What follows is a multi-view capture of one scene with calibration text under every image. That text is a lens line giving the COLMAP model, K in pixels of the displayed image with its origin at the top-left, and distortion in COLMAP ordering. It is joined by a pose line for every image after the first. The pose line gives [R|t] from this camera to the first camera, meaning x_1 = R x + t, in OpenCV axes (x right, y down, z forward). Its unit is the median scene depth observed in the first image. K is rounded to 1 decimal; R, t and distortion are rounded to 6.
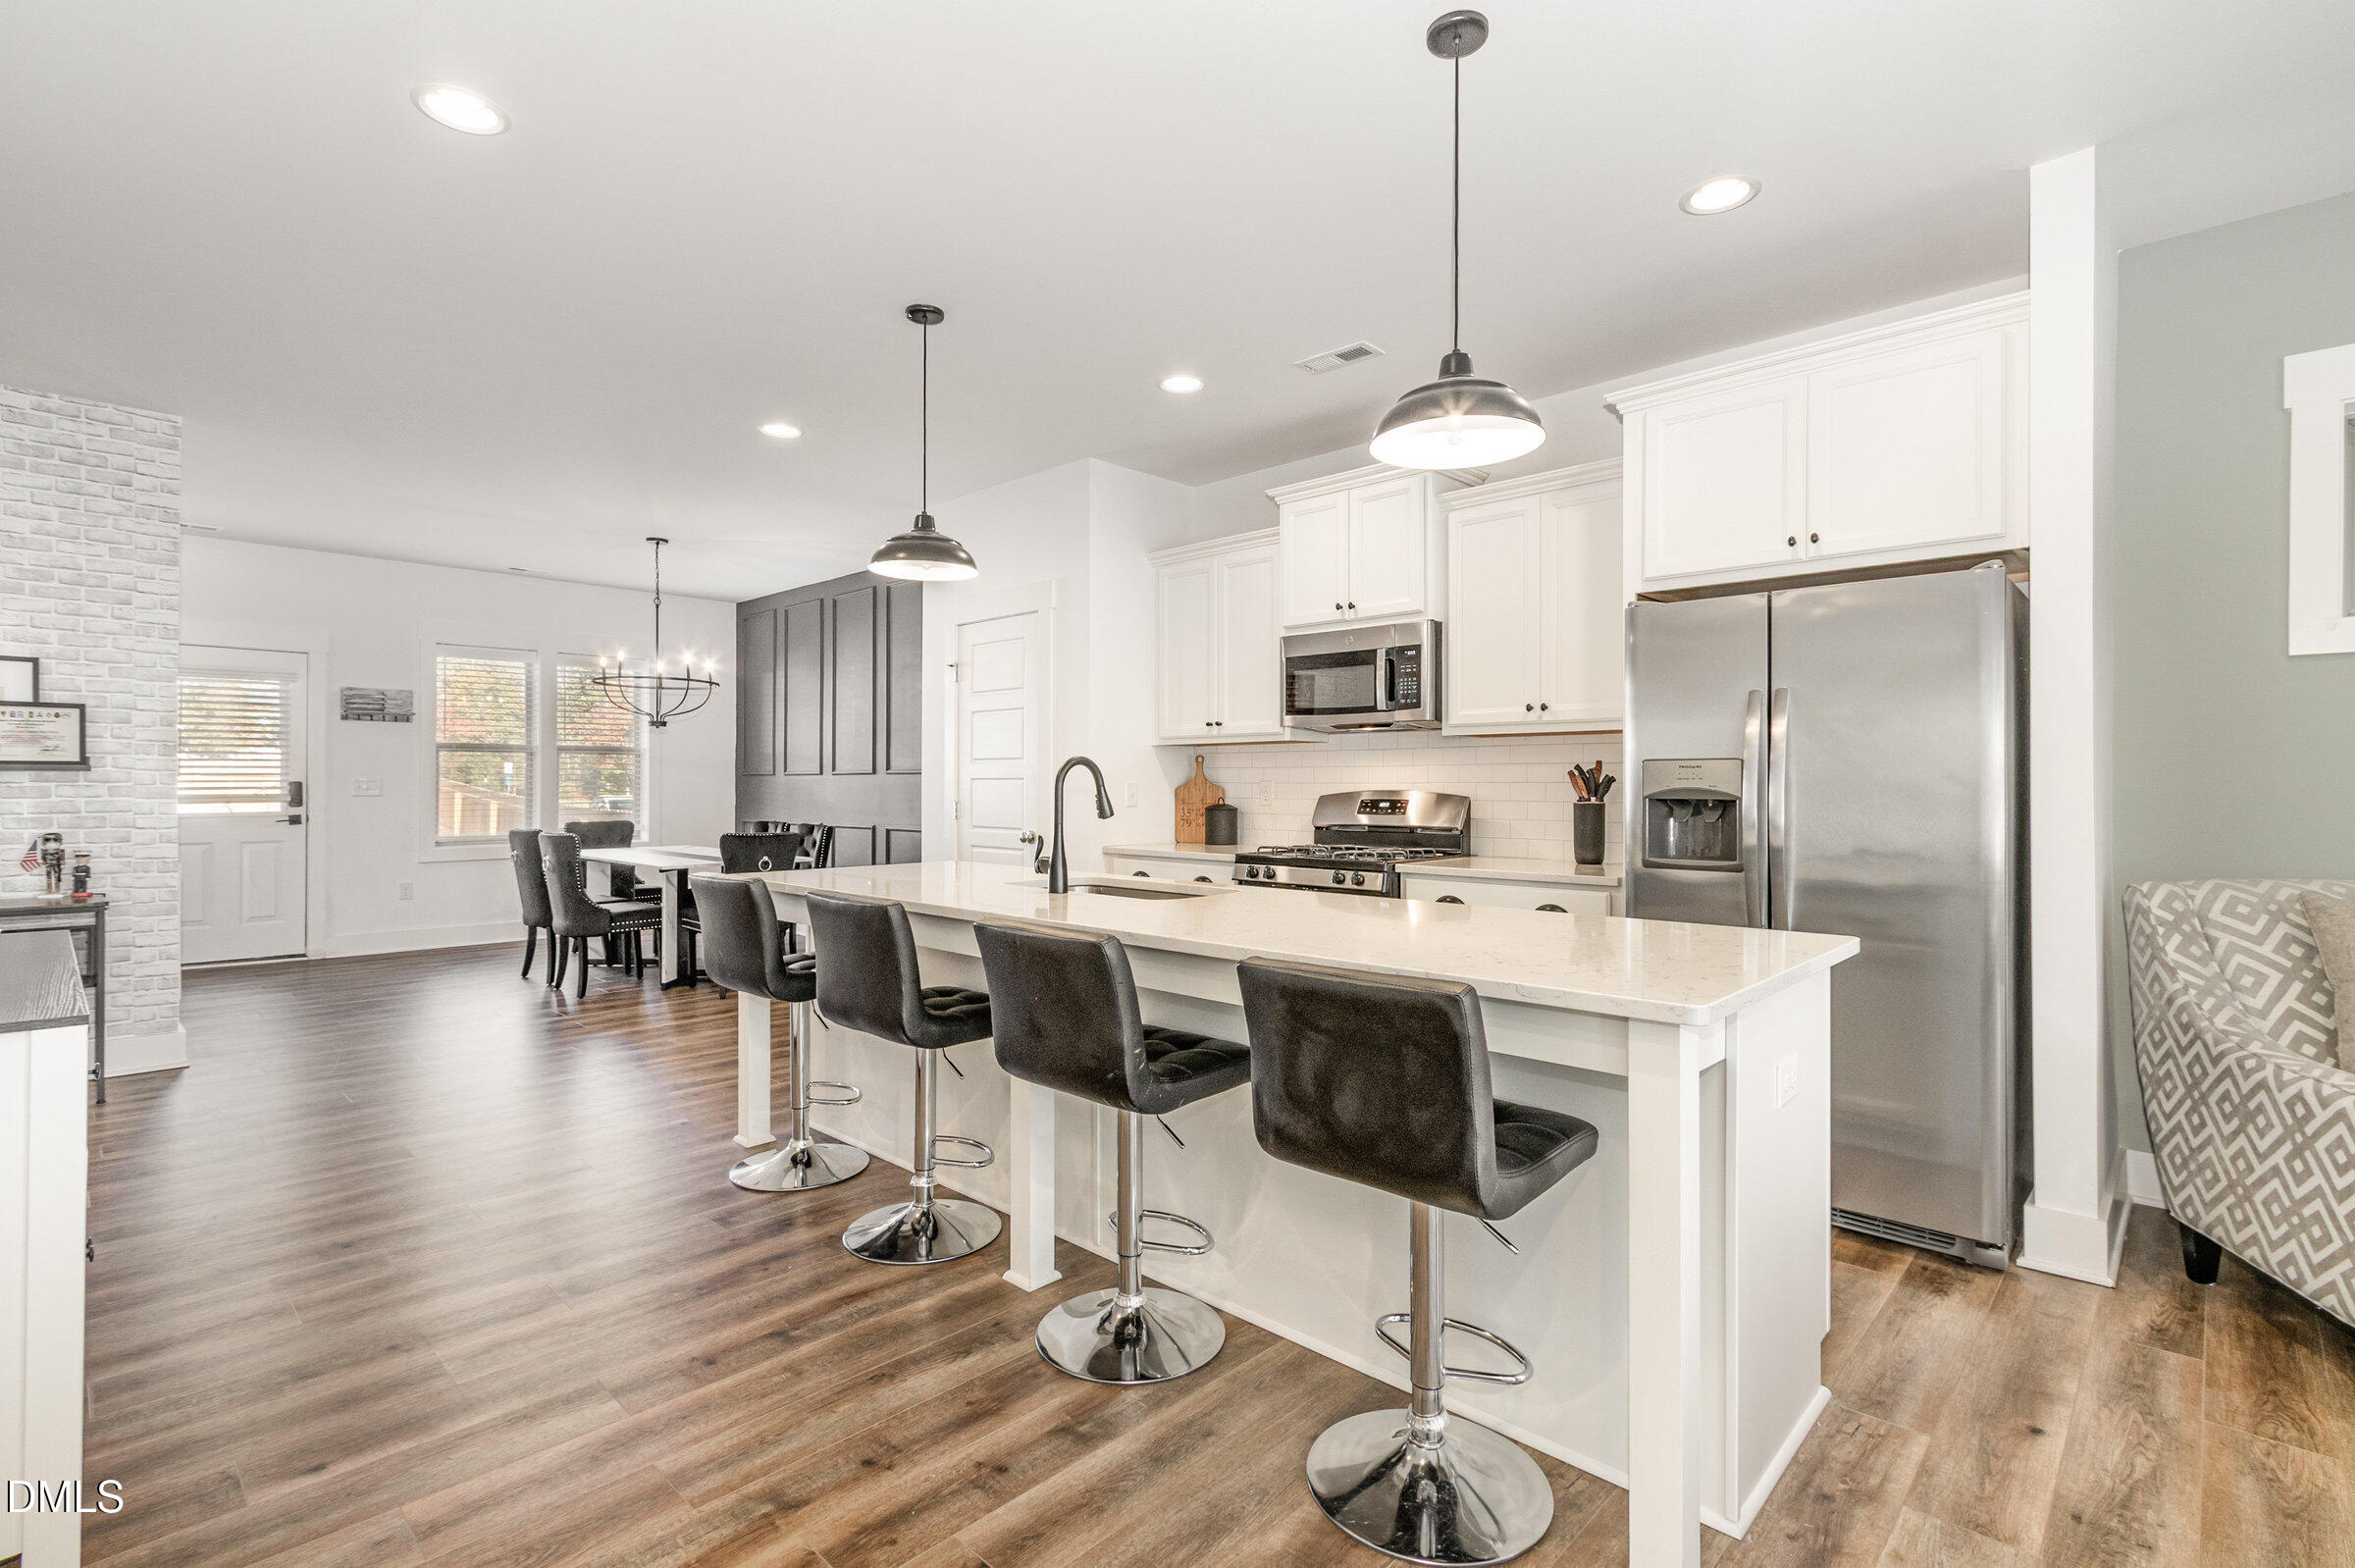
lens RADIAL K [[1088.7, 0, 1174.3], [0, 1088.7, 779.2], [0, 0, 1]] dist [0.005197, -0.003358]
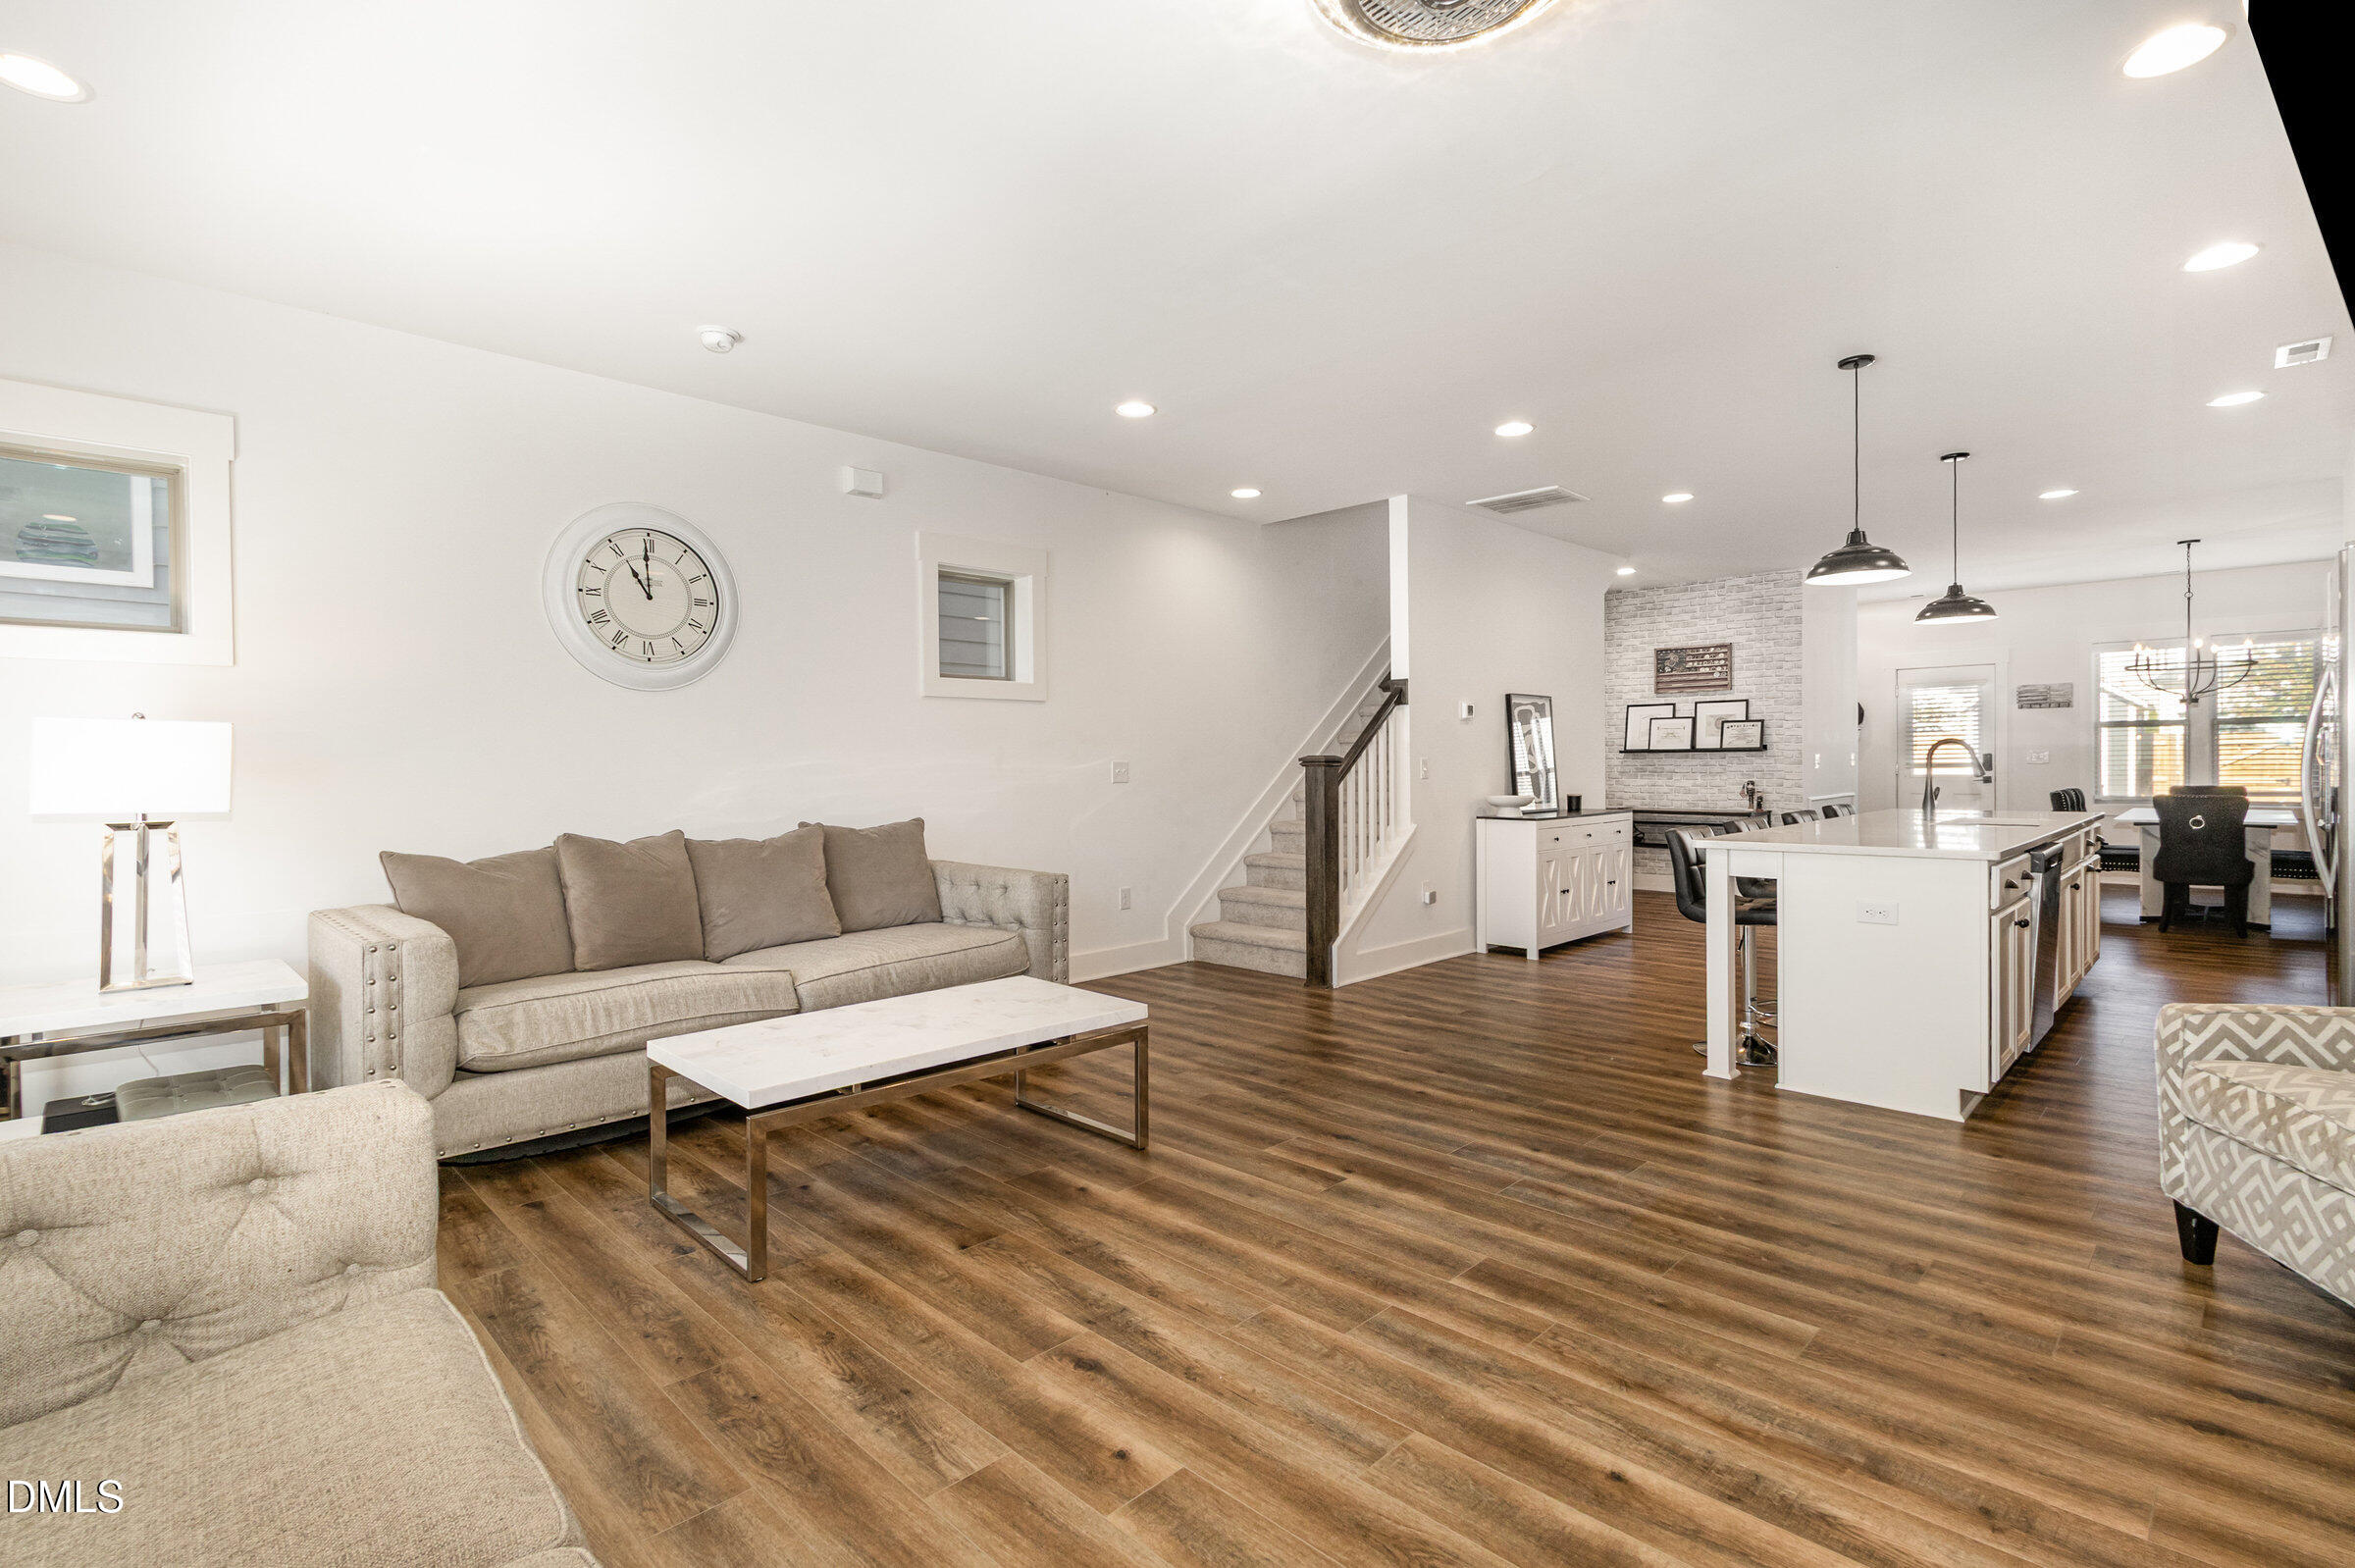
lens RADIAL K [[1088.7, 0, 1182.9], [0, 1088.7, 776.1], [0, 0, 1]] dist [0.005197, -0.003358]
pose [[-0.018776, 0.010795, -0.999765, 1.092648], [0.014988, 0.999832, 0.010514, 0.001115], [0.999711, -0.014787, -0.018934, -0.074088]]
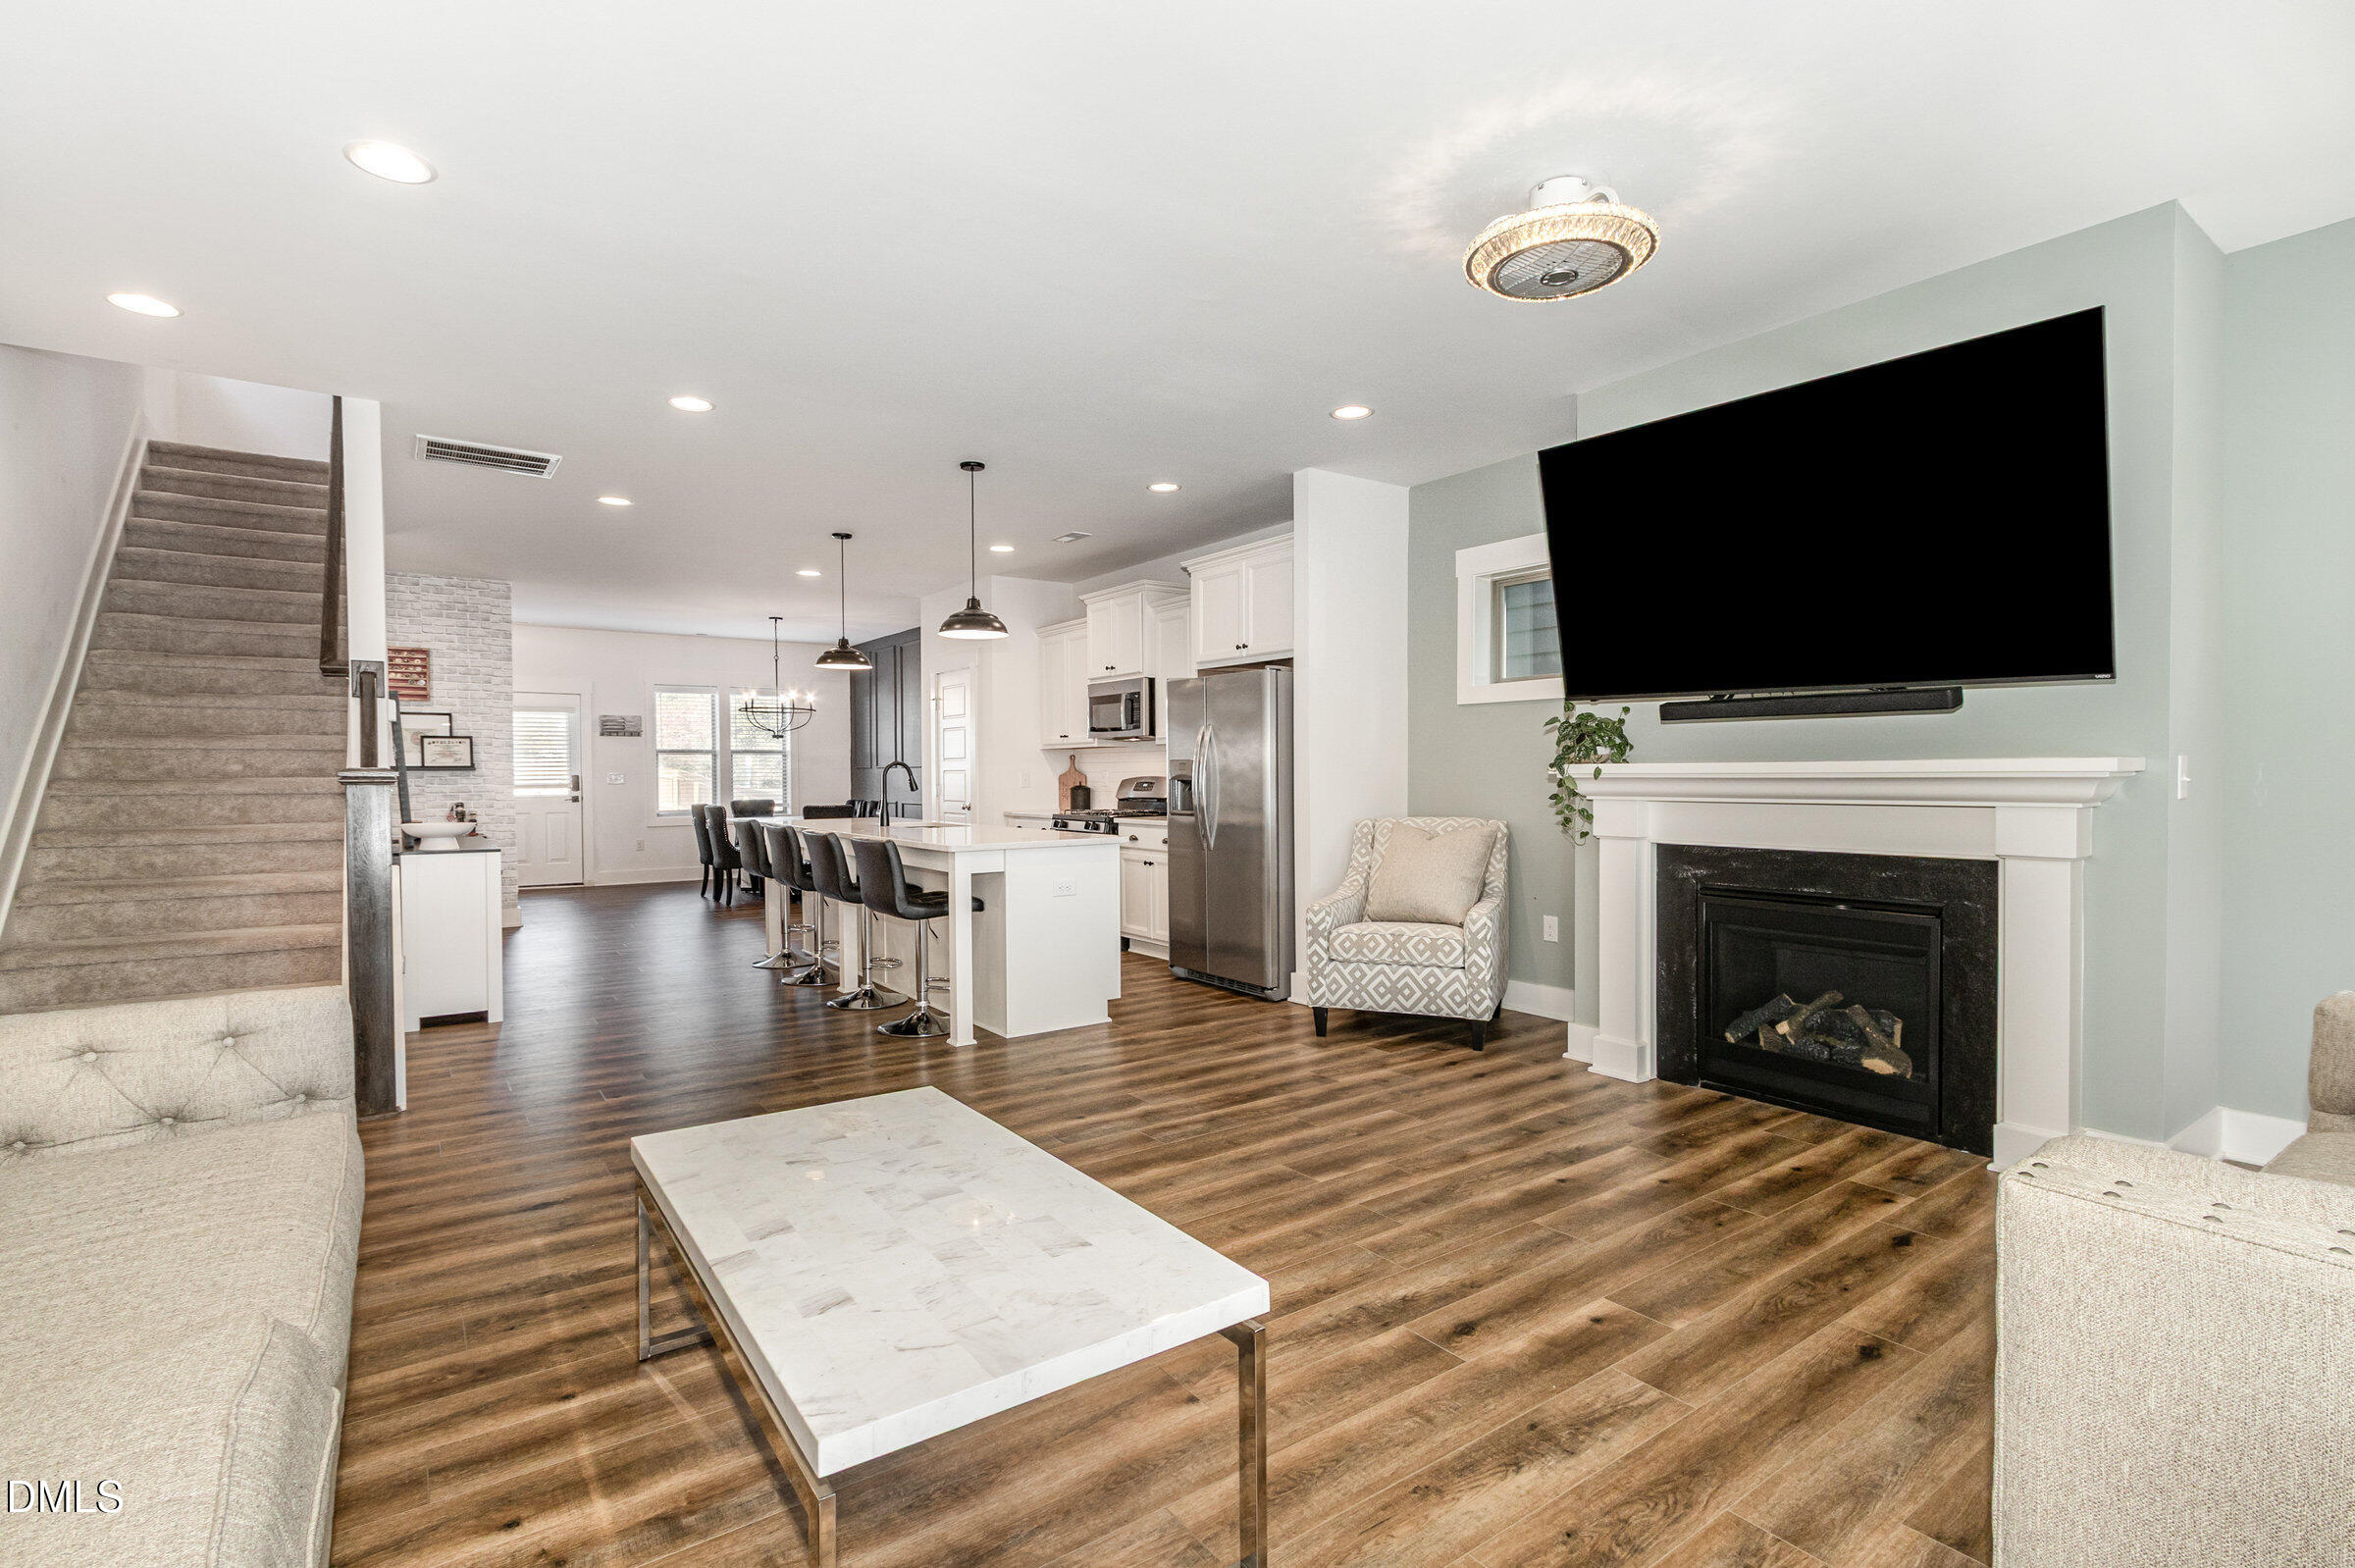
lens RADIAL K [[1088.7, 0, 1172.4], [0, 1088.7, 793.2], [0, 0, 1]] dist [0.005197, -0.003358]
pose [[0.982225, -0.003827, -0.187669, 0.575307], [0.008303, 0.999699, 0.023069, -0.002120], [0.187524, -0.024218, 0.981961, -0.659147]]
